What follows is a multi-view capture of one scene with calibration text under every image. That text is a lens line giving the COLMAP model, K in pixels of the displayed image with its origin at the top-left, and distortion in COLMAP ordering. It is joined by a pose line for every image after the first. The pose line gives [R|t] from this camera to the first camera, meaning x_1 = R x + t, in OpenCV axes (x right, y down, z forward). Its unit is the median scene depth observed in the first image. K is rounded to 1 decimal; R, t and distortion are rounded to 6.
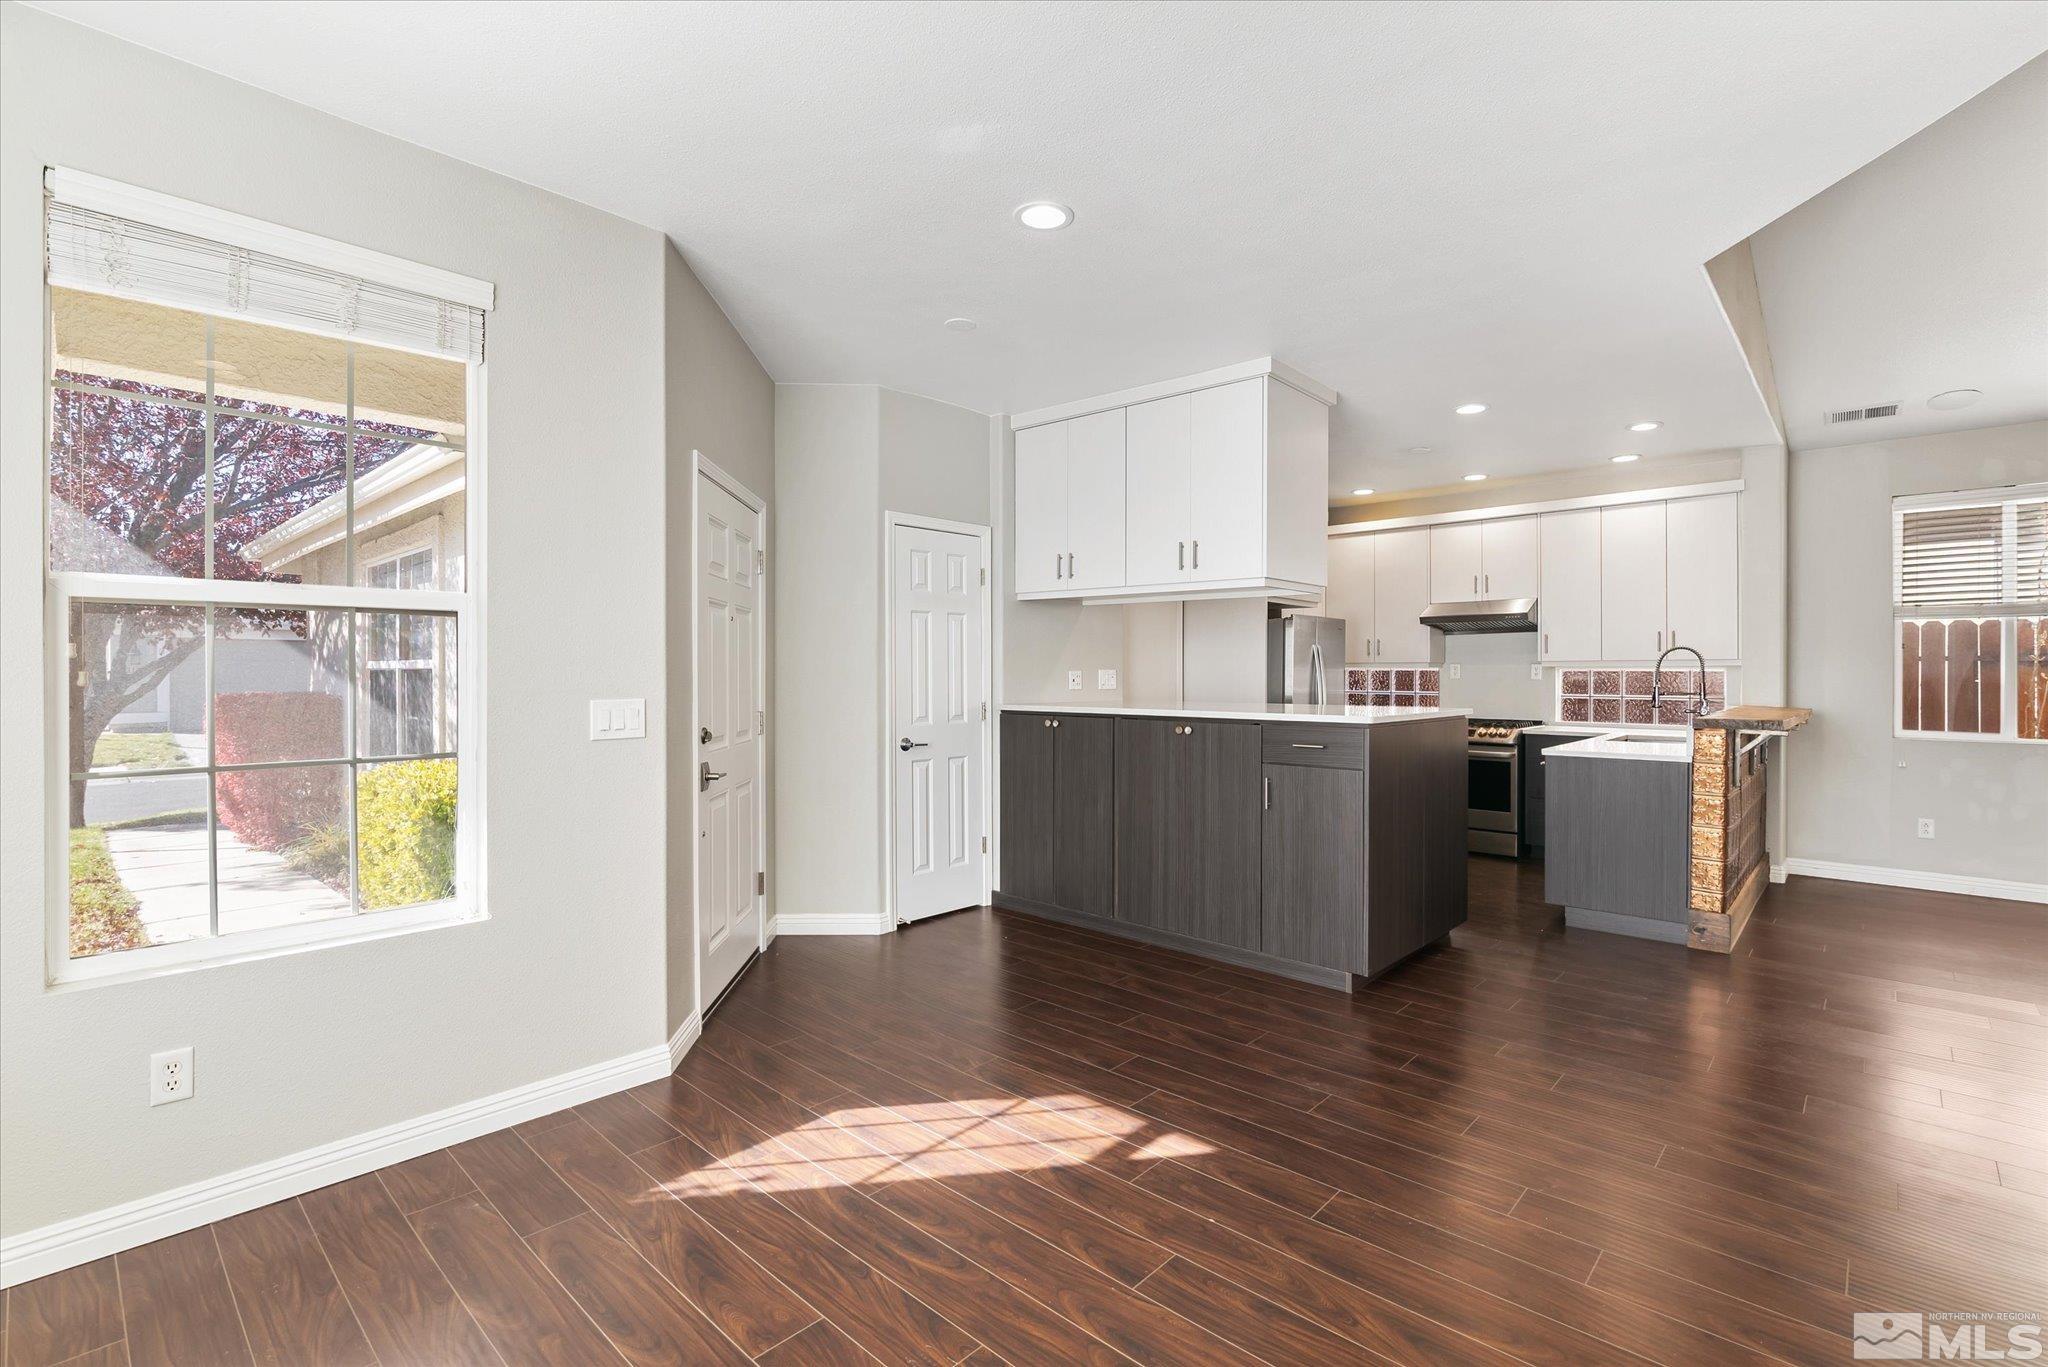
lens RADIAL K [[936.4, 0, 1026.2], [0, 936.4, 677.6], [0, 0, 1]] dist [-0.012832, 0.001290]
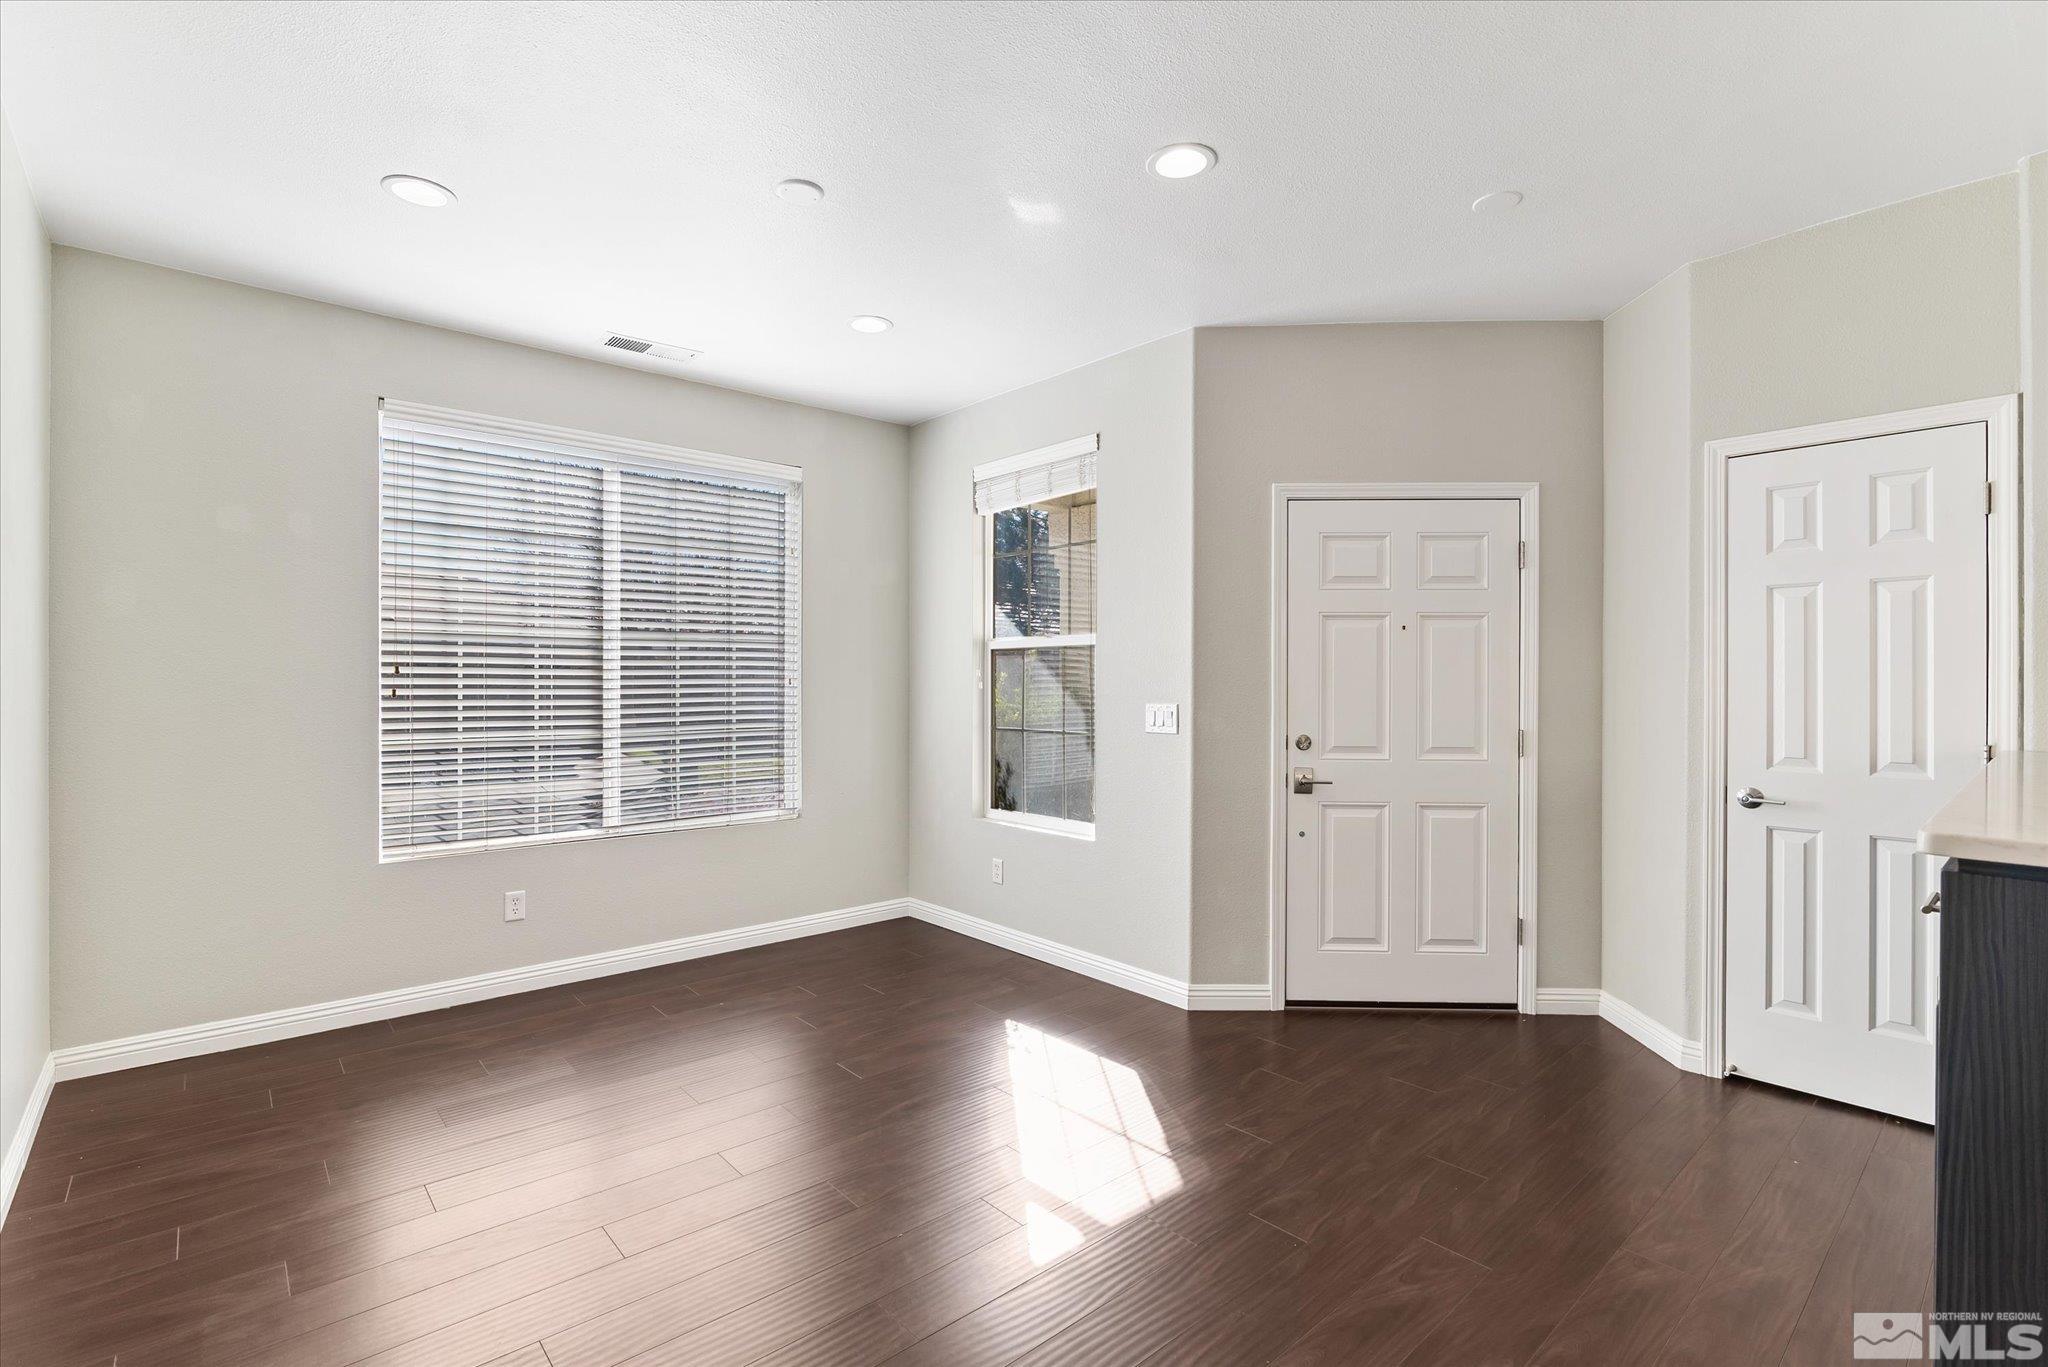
lens RADIAL K [[936.4, 0, 1021.6], [0, 936.4, 680.2], [0, 0, 1]] dist [-0.012832, 0.001290]
pose [[-0.102759, 0.000767, -0.994706, 0.758104], [-0.008579, 0.999962, 0.001658, -0.007962], [0.994669, 0.008704, -0.102748, 0.787812]]
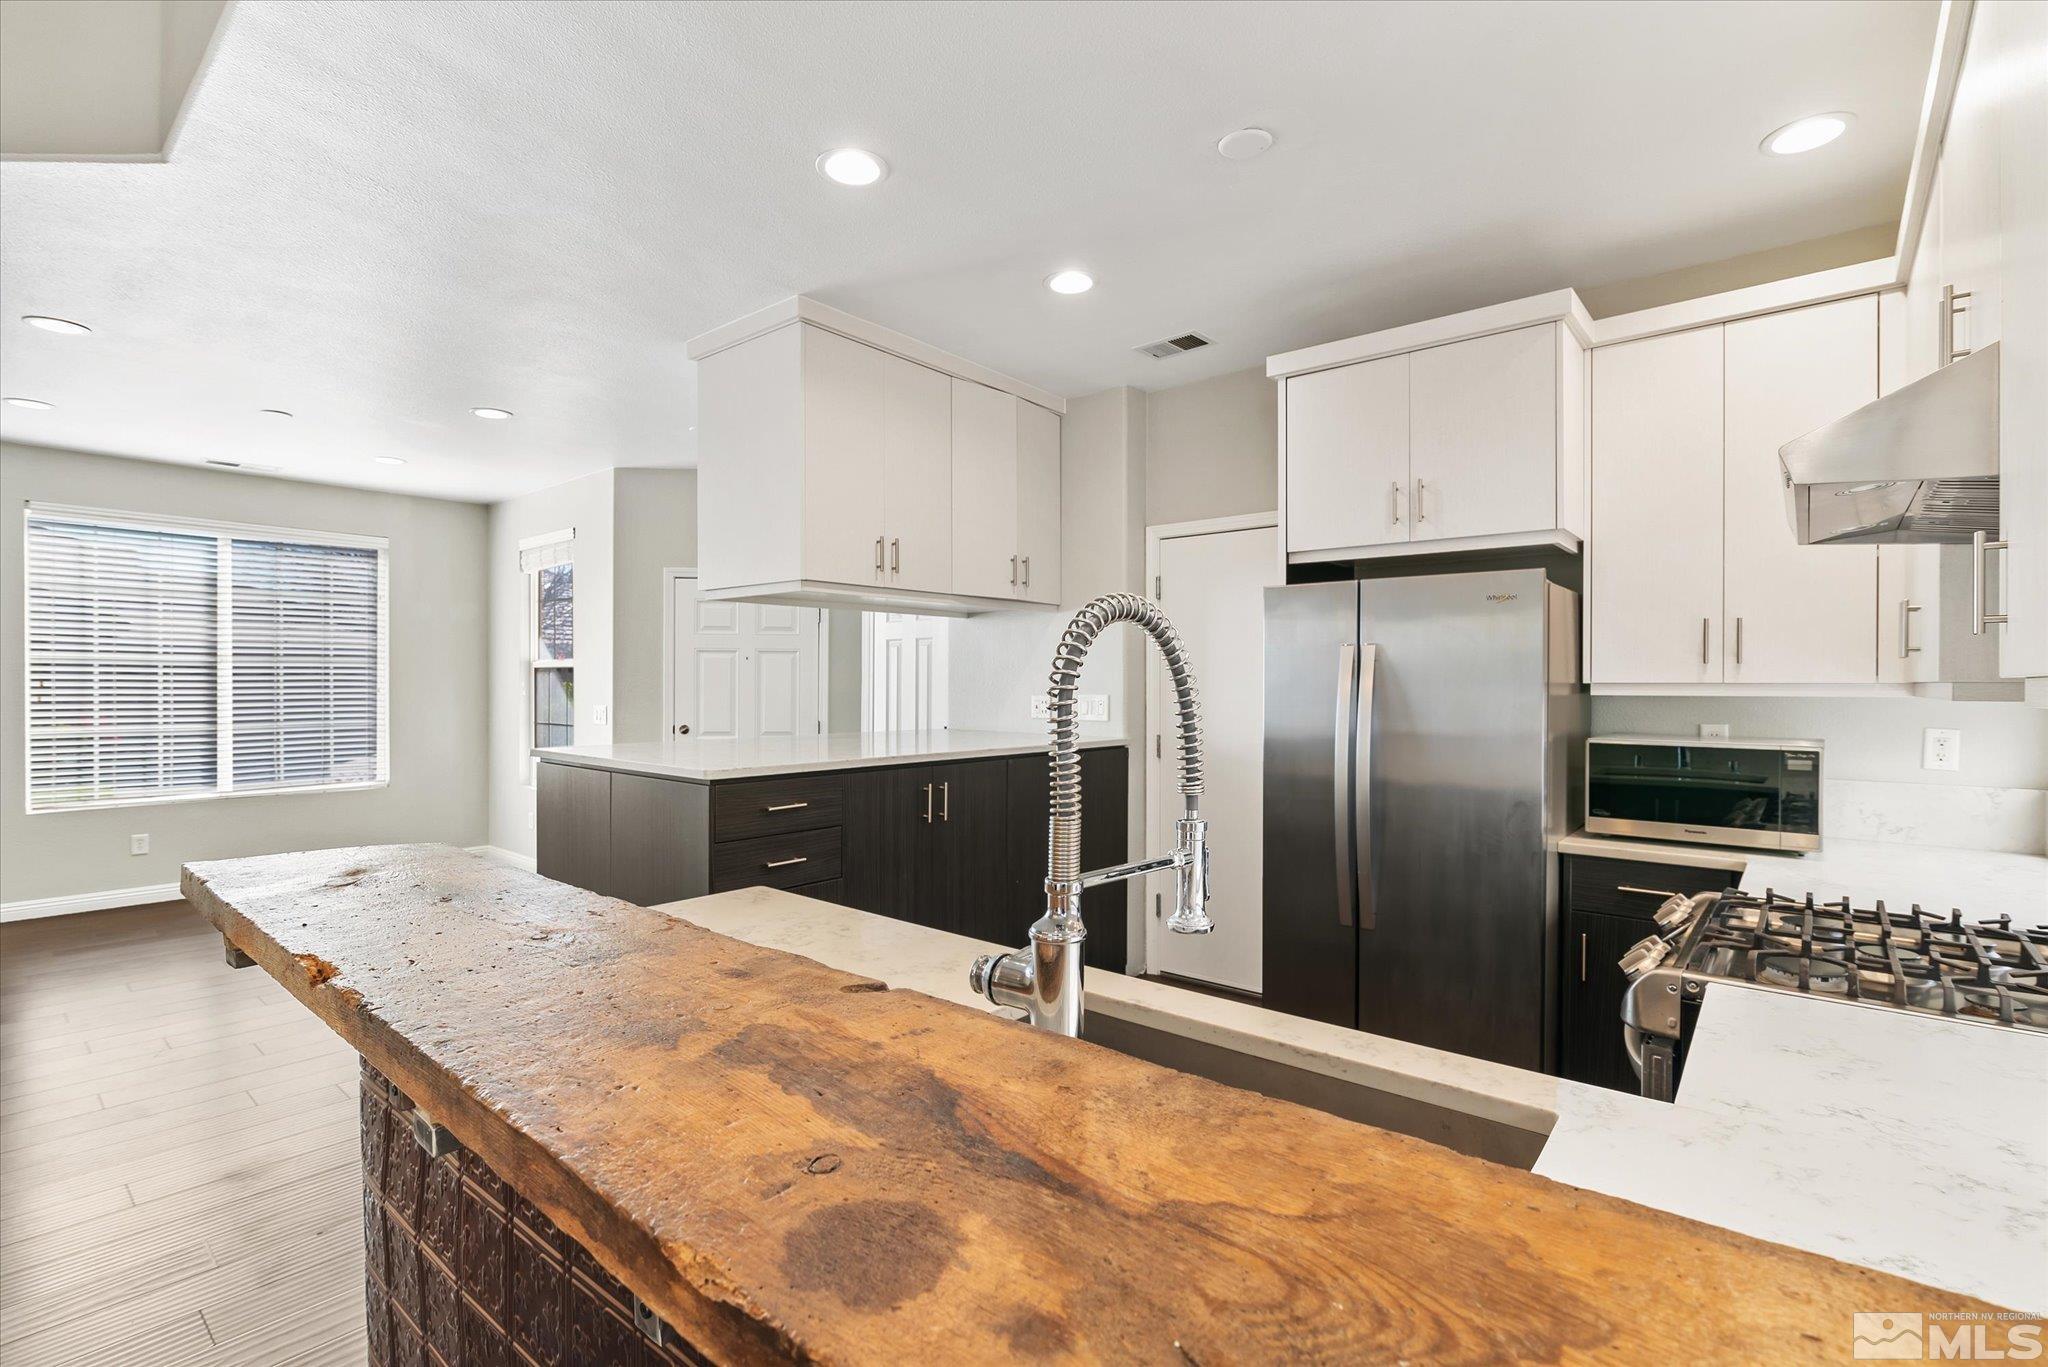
lens RADIAL K [[936.4, 0, 1028.7], [0, 936.4, 689.3], [0, 0, 1]] dist [-0.012832, 0.001290]
pose [[0.052664, 0.007406, -0.998585, 1.404983], [-0.009672, 0.999929, 0.006906, -0.028799], [0.998565, 0.009295, 0.052732, 1.533419]]
